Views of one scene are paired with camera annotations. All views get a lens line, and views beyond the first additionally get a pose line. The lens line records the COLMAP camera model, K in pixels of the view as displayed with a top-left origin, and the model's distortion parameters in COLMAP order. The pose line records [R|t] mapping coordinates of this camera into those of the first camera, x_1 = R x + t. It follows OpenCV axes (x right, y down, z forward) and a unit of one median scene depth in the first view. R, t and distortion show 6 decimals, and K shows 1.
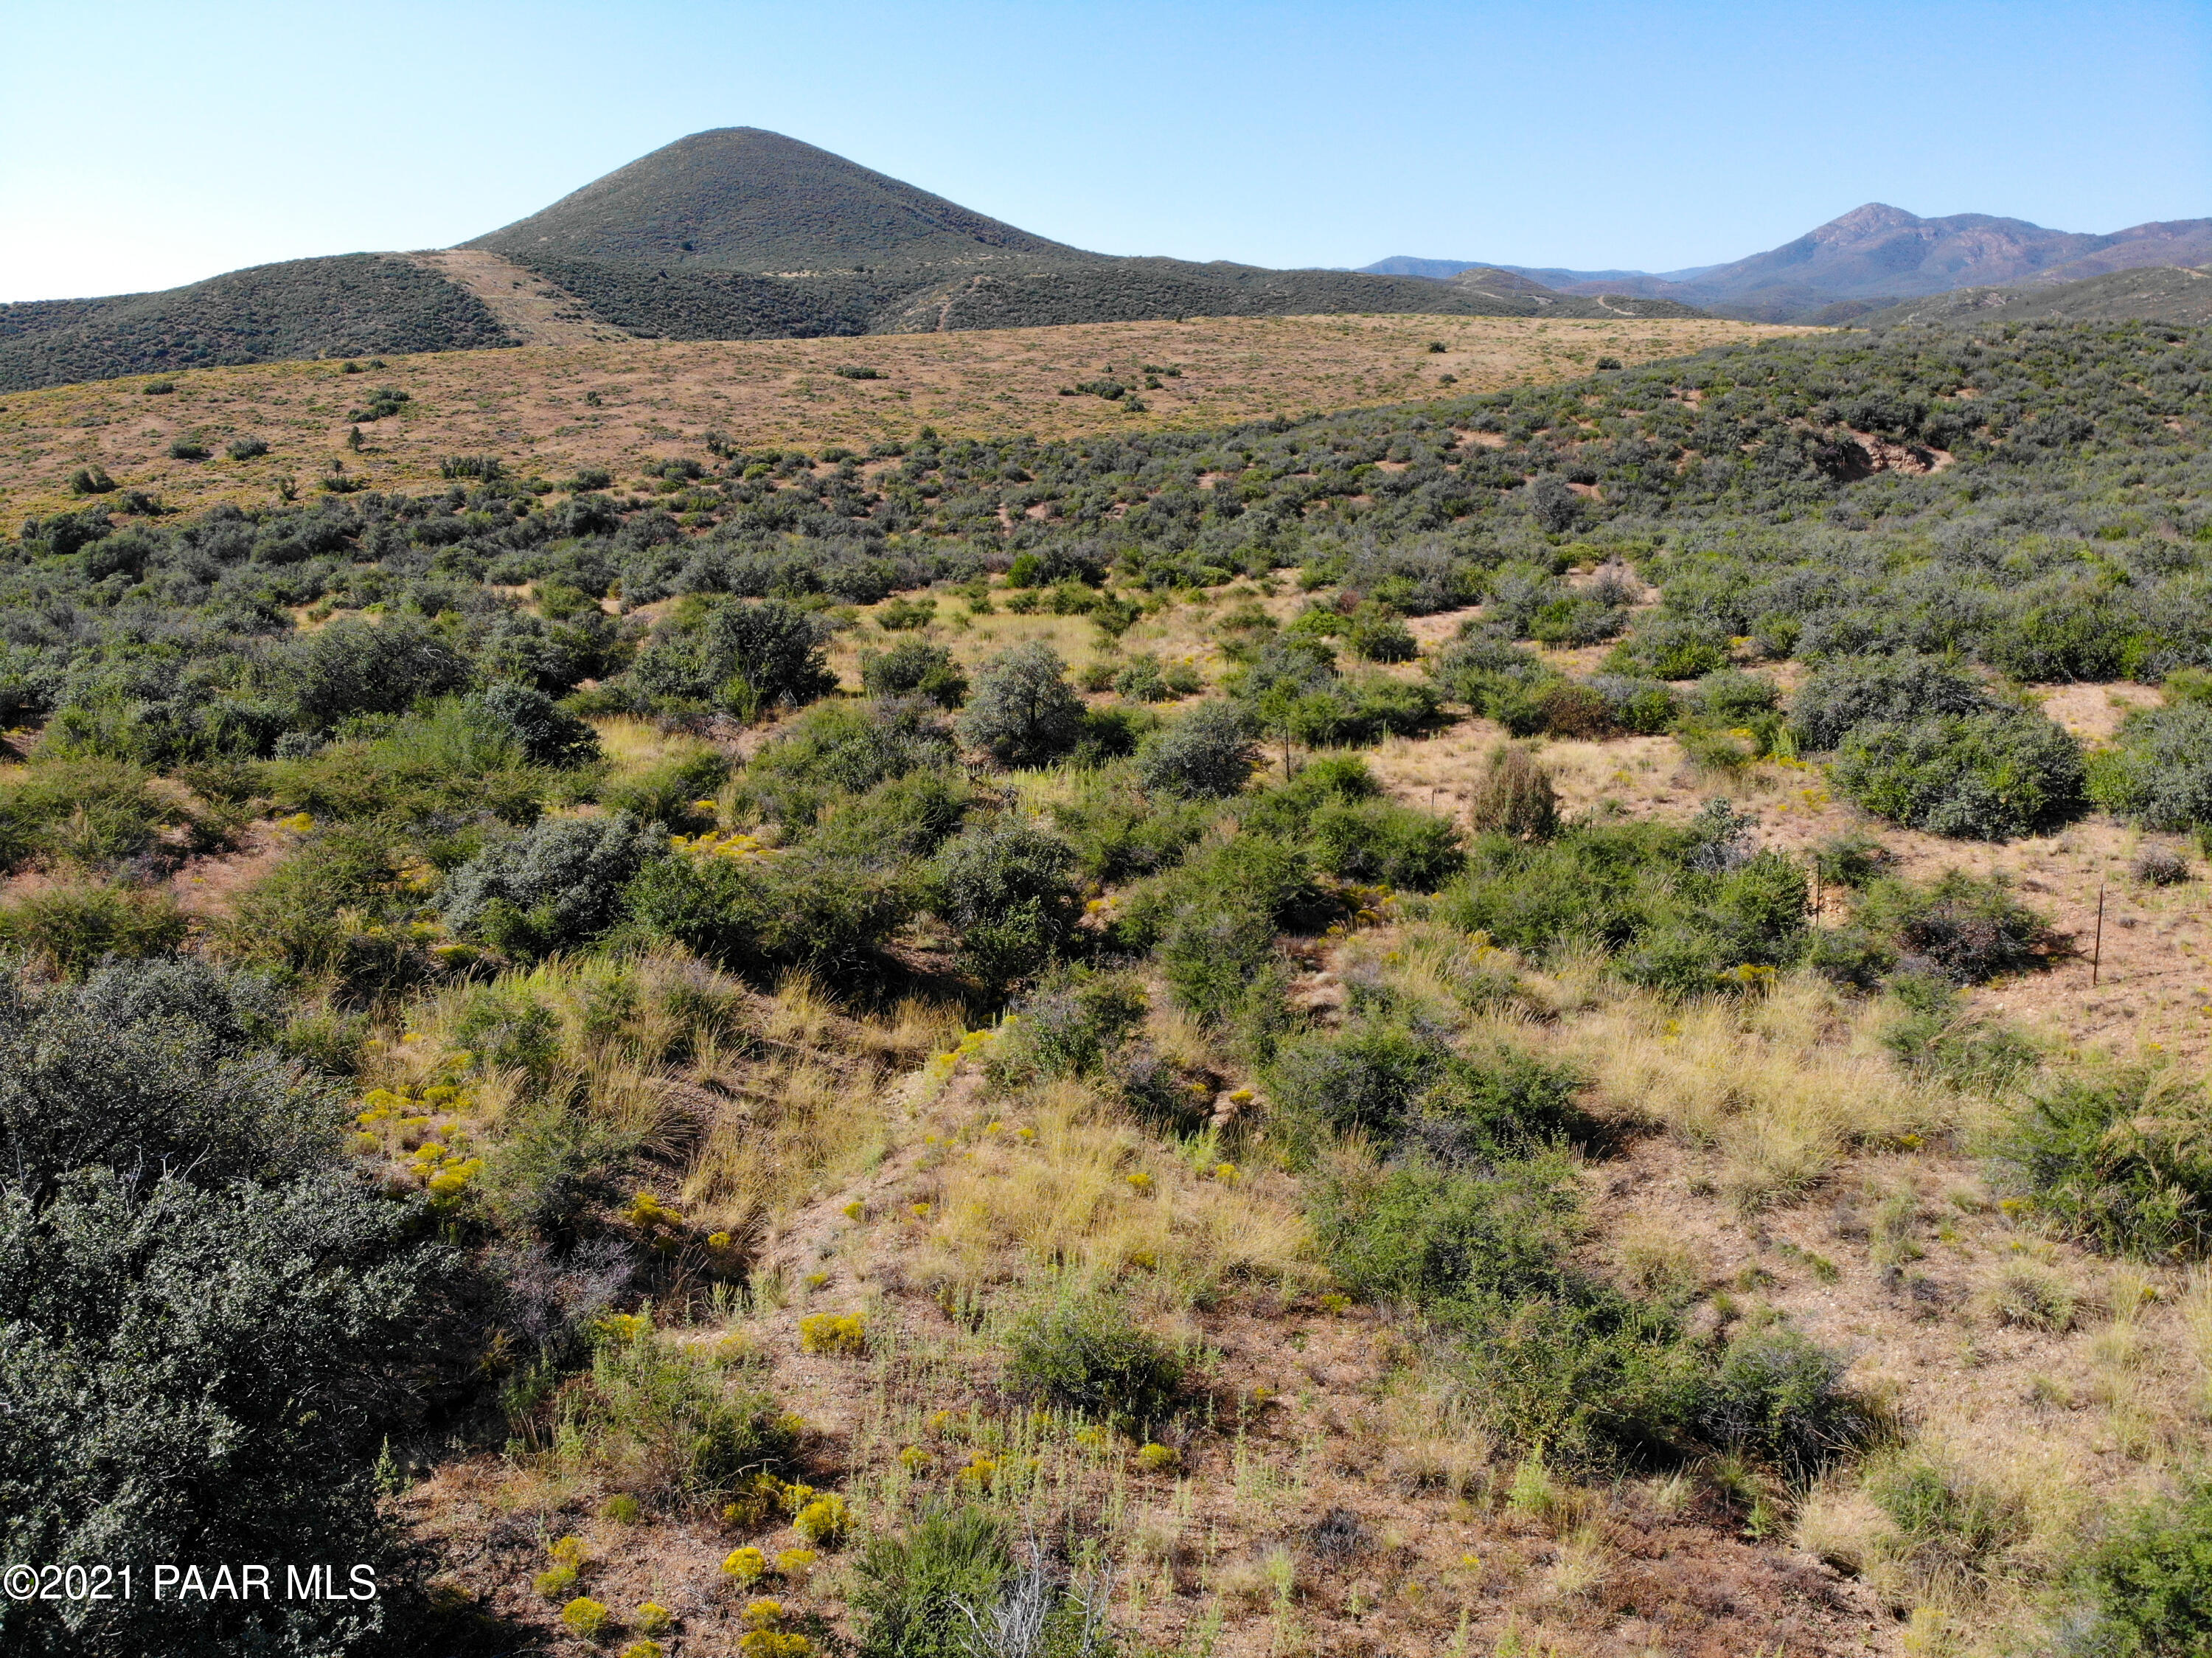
lens RADIAL K [[1719.9, 0, 1098.2], [0, 1719.9, 830.5], [0, 0, 1]] dist [-0.005151, -0.040058]
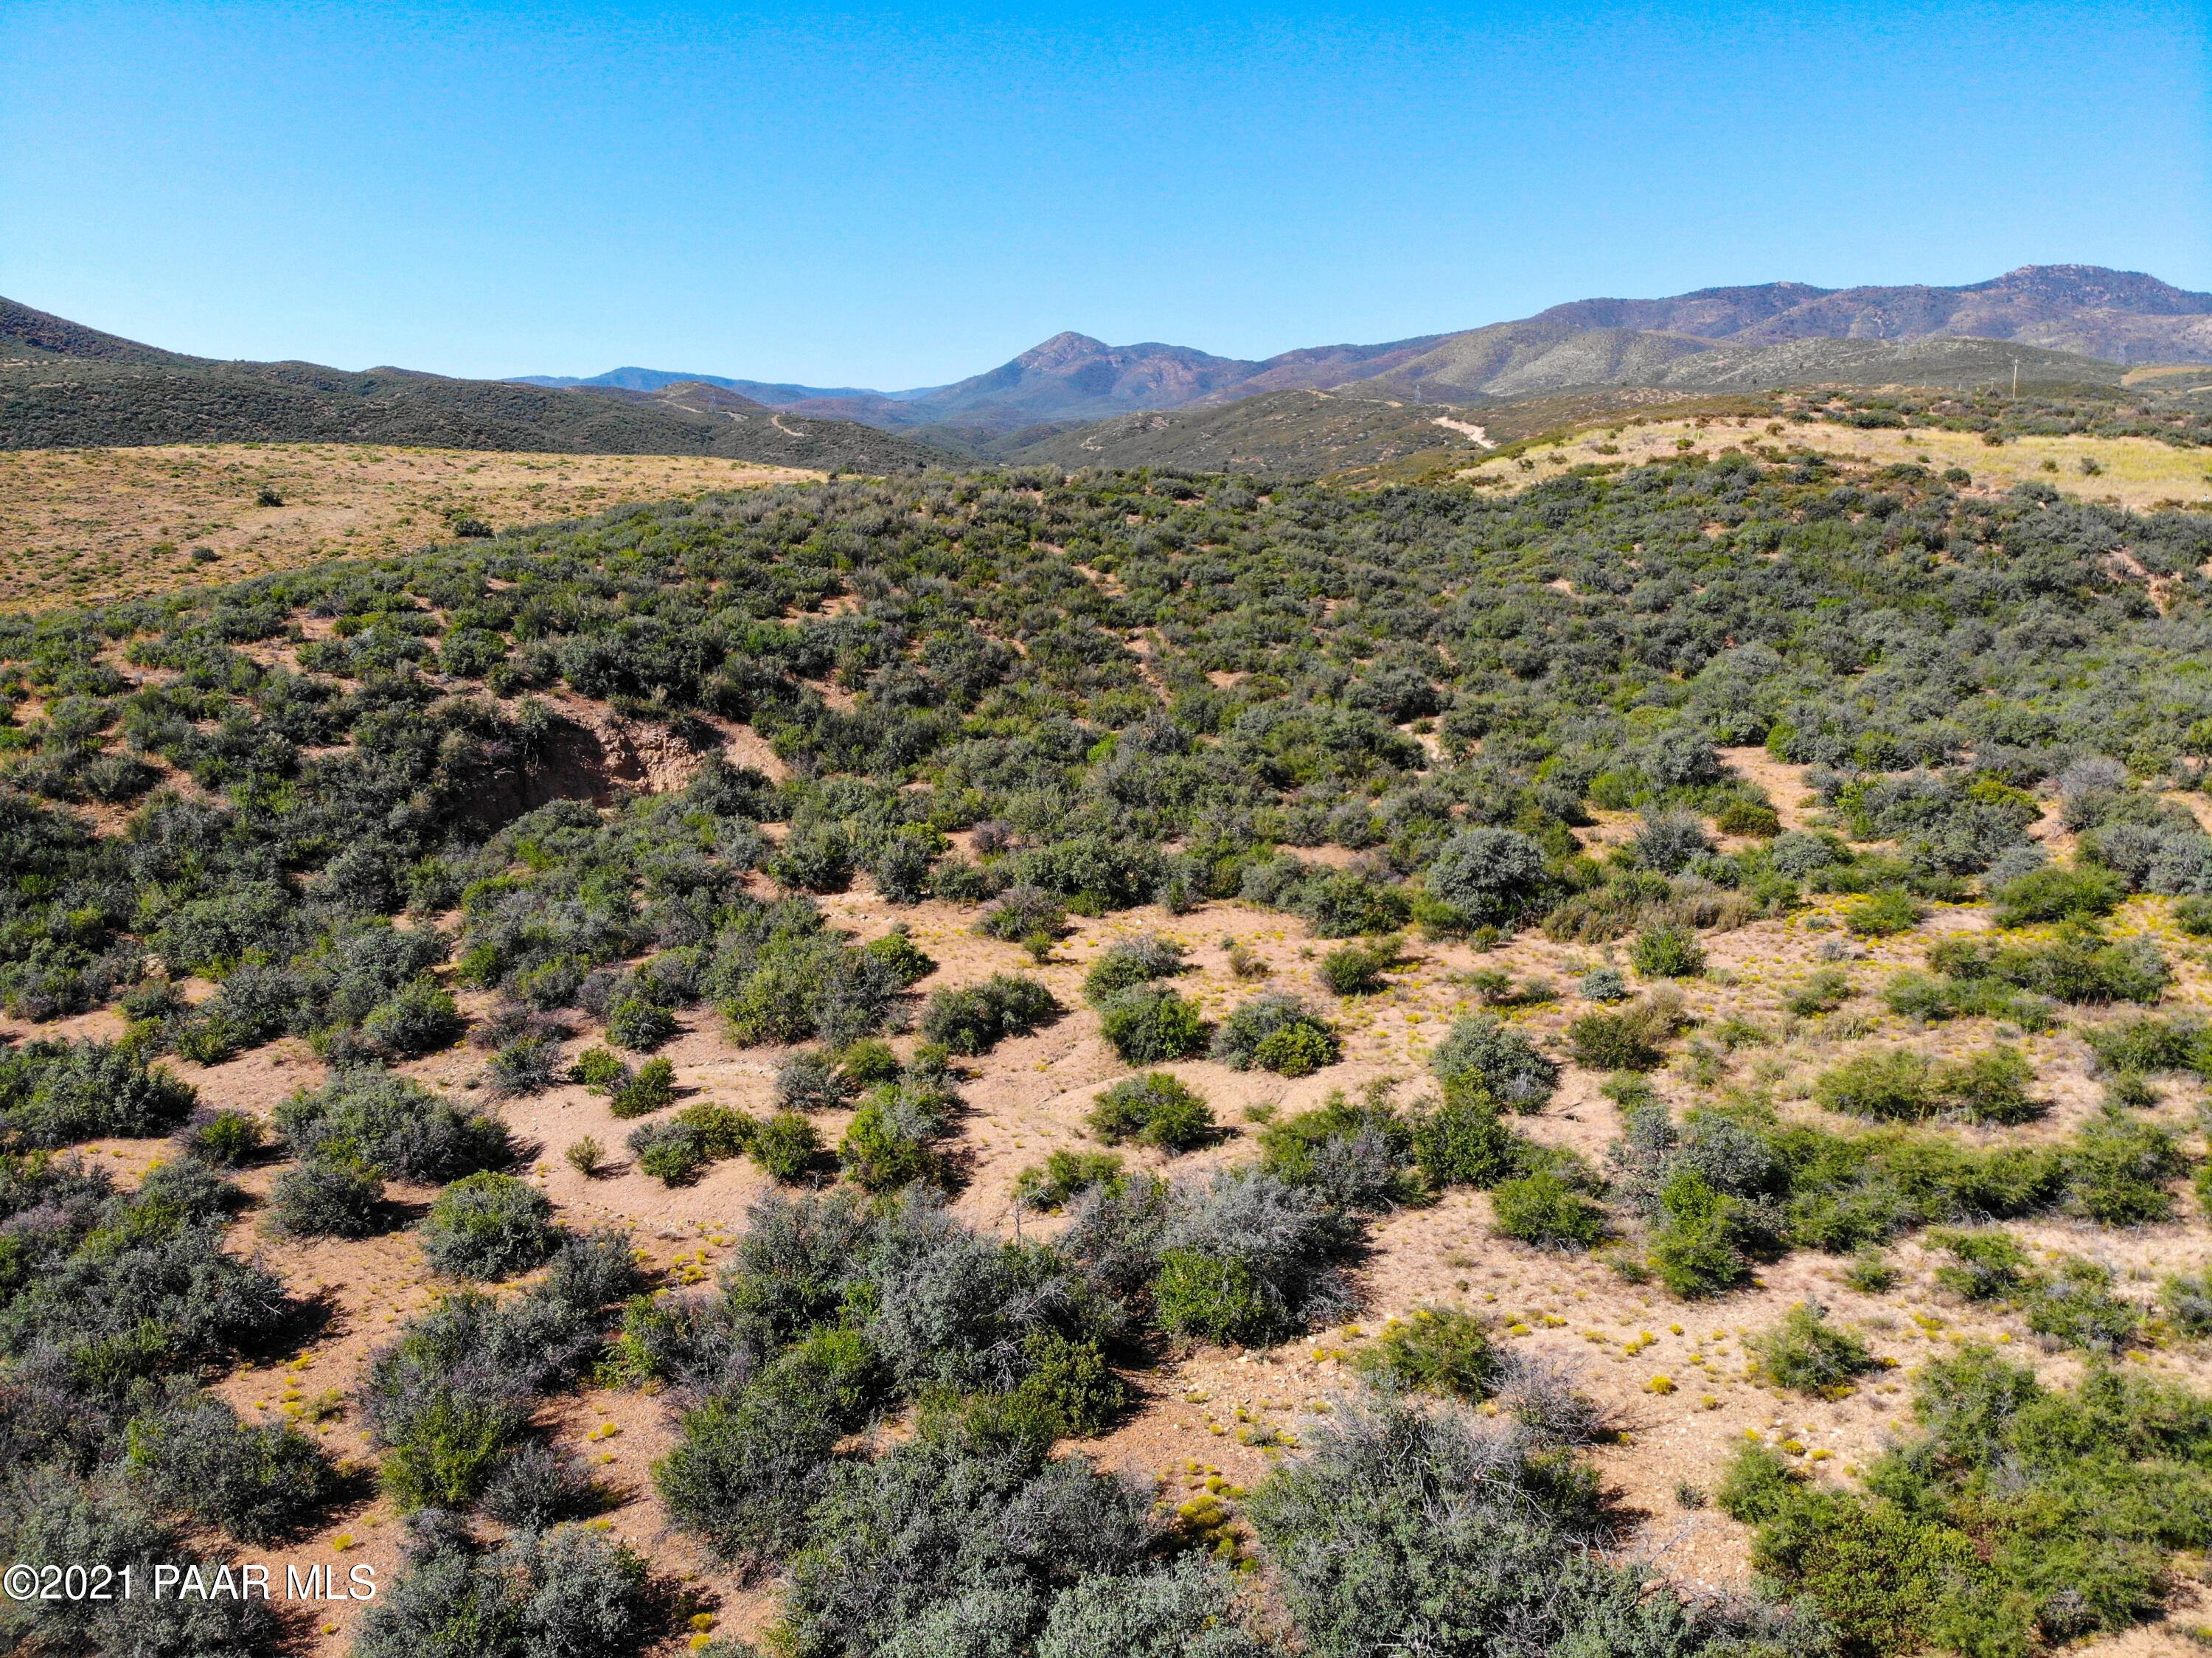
lens RADIAL K [[1719.9, 0, 1102.4], [0, 1719.9, 827.2], [0, 0, 1]] dist [-0.005151, -0.040058]
pose [[0.912371, -0.078829, 0.401704, 0.335927], [0.104152, 0.993693, -0.041556, -0.137709], [-0.395894, 0.079753, 0.914826, 0.395499]]
